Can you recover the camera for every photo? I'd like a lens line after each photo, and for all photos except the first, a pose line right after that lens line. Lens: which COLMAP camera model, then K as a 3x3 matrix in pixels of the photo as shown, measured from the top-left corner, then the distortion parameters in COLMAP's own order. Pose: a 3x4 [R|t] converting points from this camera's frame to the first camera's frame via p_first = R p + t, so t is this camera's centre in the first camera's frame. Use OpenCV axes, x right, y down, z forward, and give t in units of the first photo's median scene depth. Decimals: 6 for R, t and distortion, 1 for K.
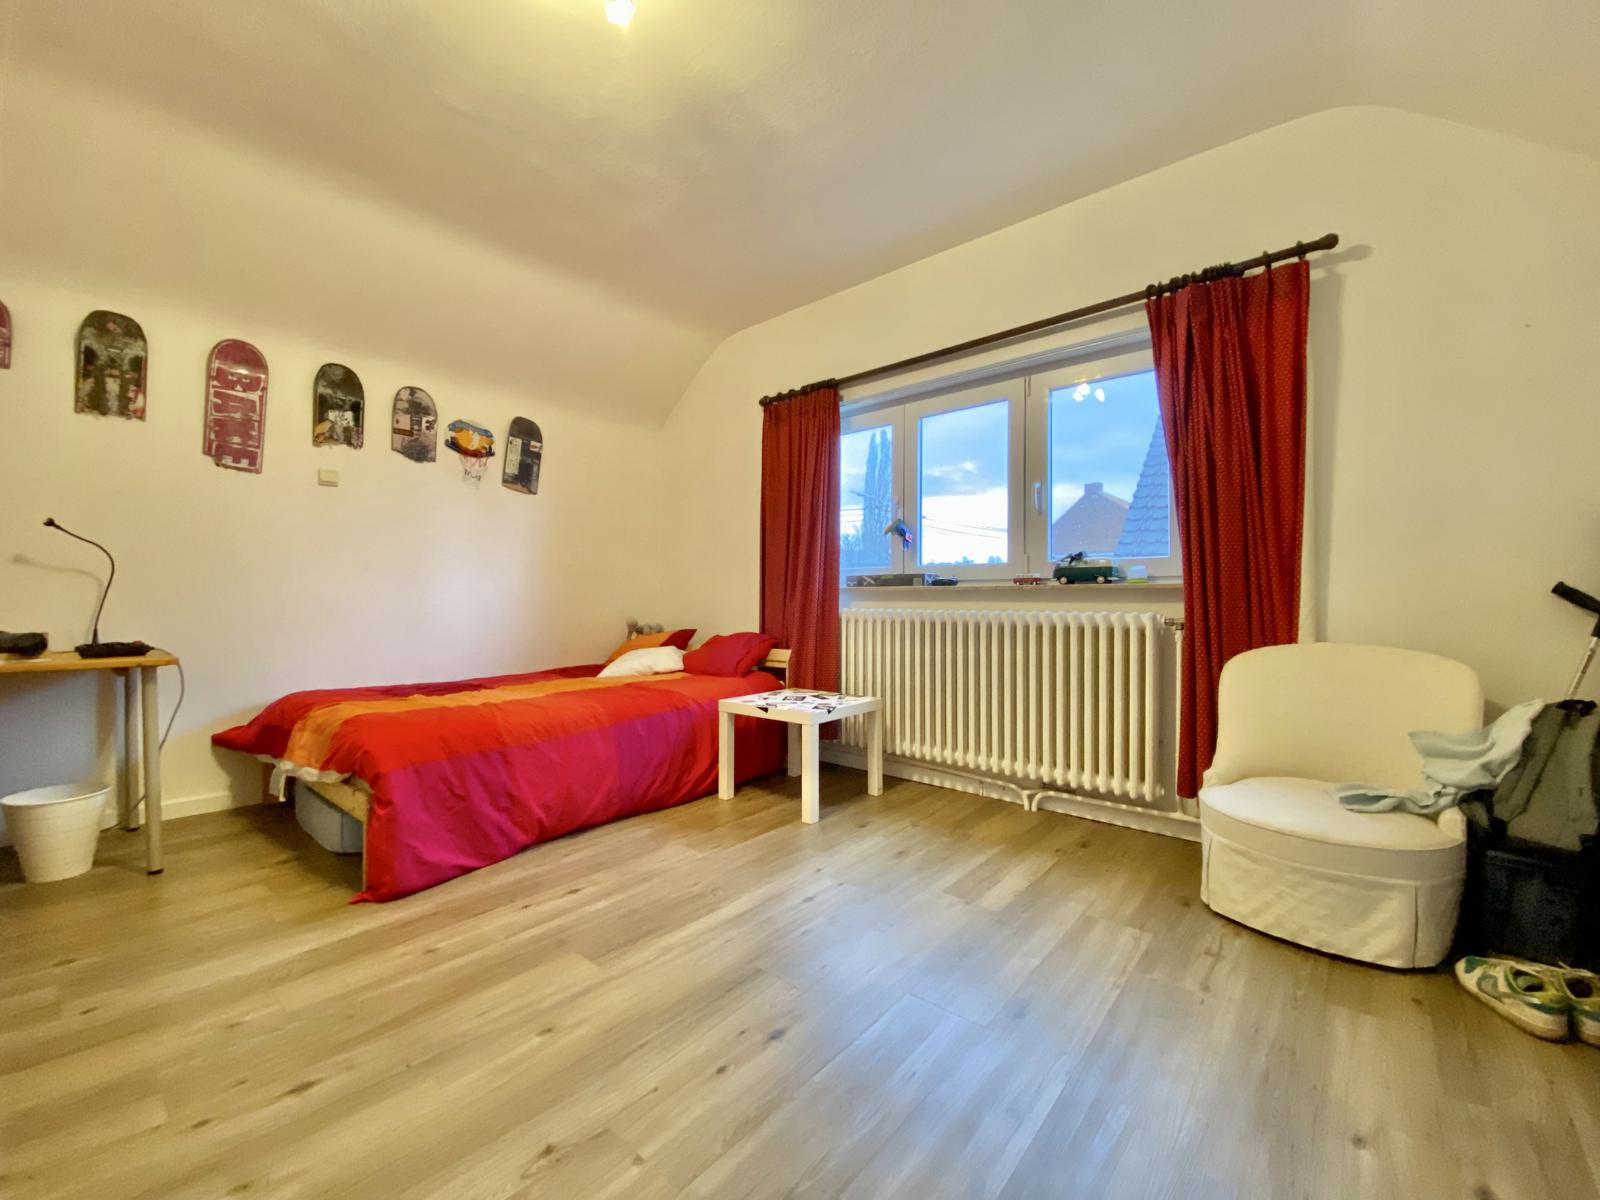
lens RADIAL K [[652.0, 0, 811.7], [0, 652.0, 600.1], [0, 0, 1]] dist [-0.002351, -0.007530]
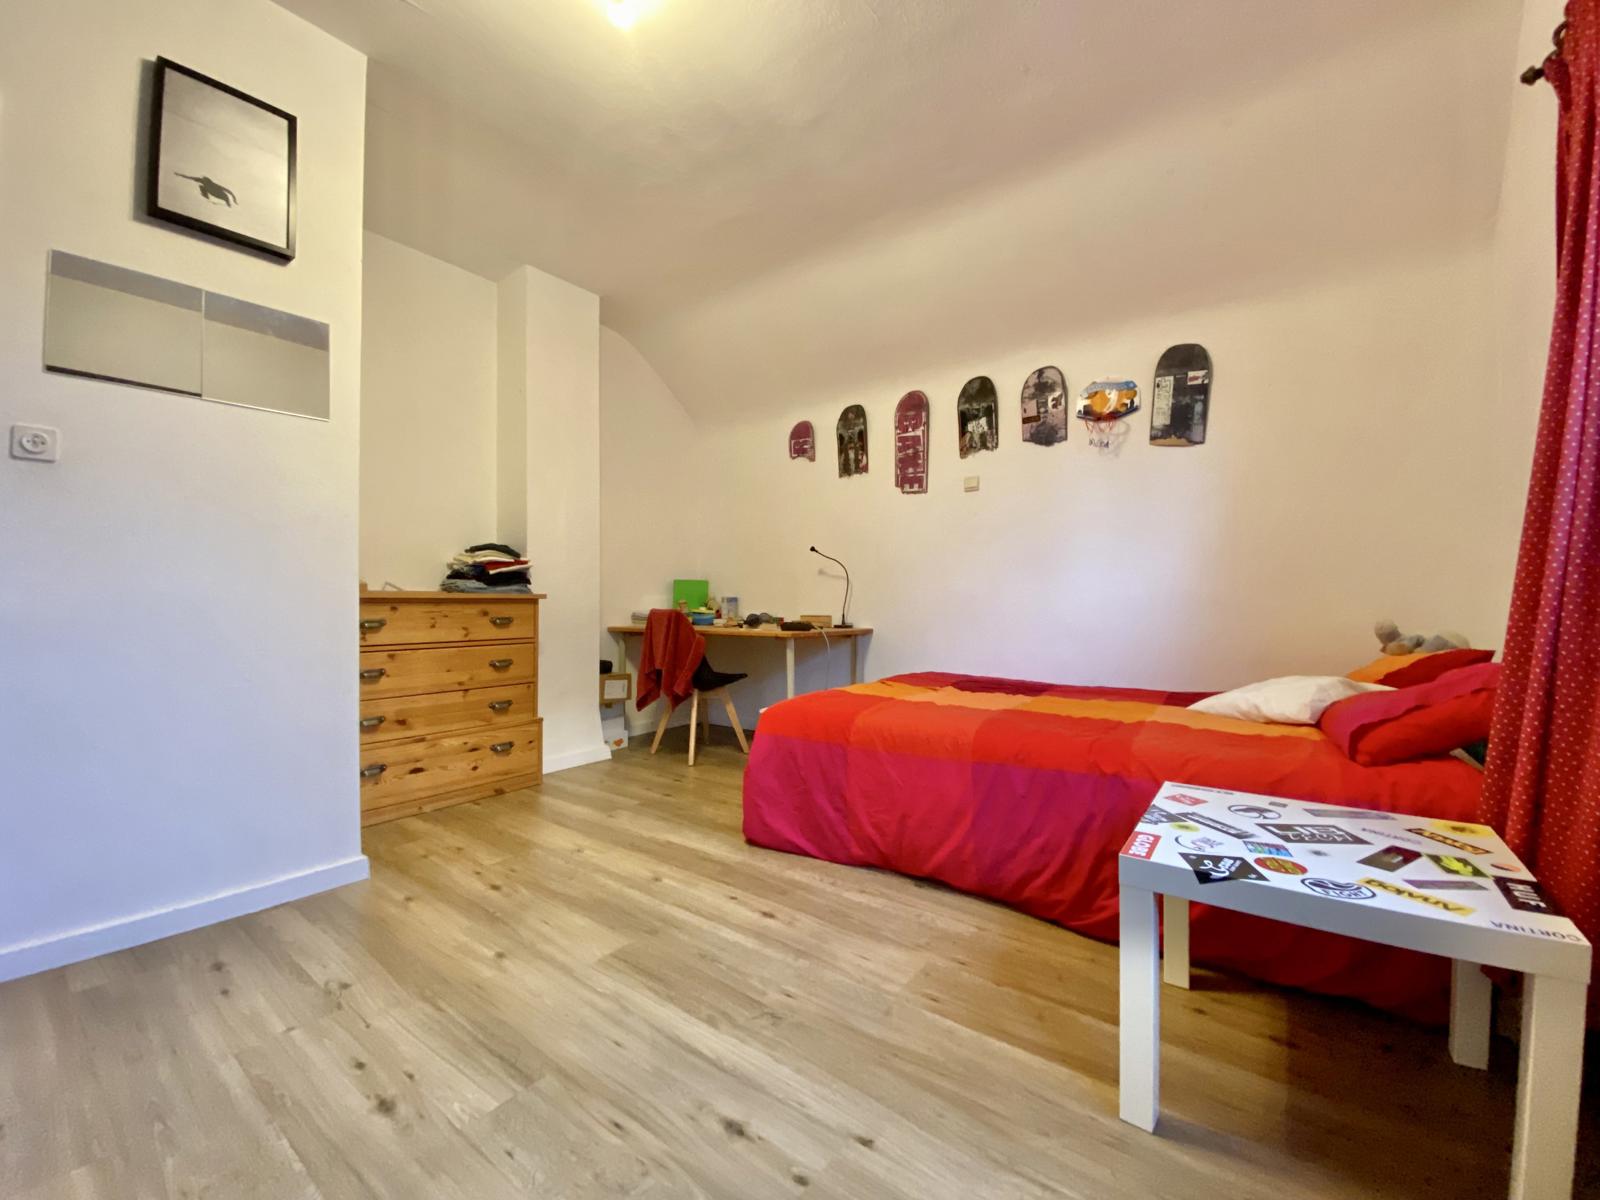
lens RADIAL K [[652.0, 0, 811.2], [0, 652.0, 604.0], [0, 0, 1]] dist [-0.002351, -0.007530]
pose [[0.024323, 0.003502, -0.999698, 0.427662], [0.011306, 0.999929, 0.003778, 0.010791], [0.999640, -0.011394, 0.024282, 0.830462]]
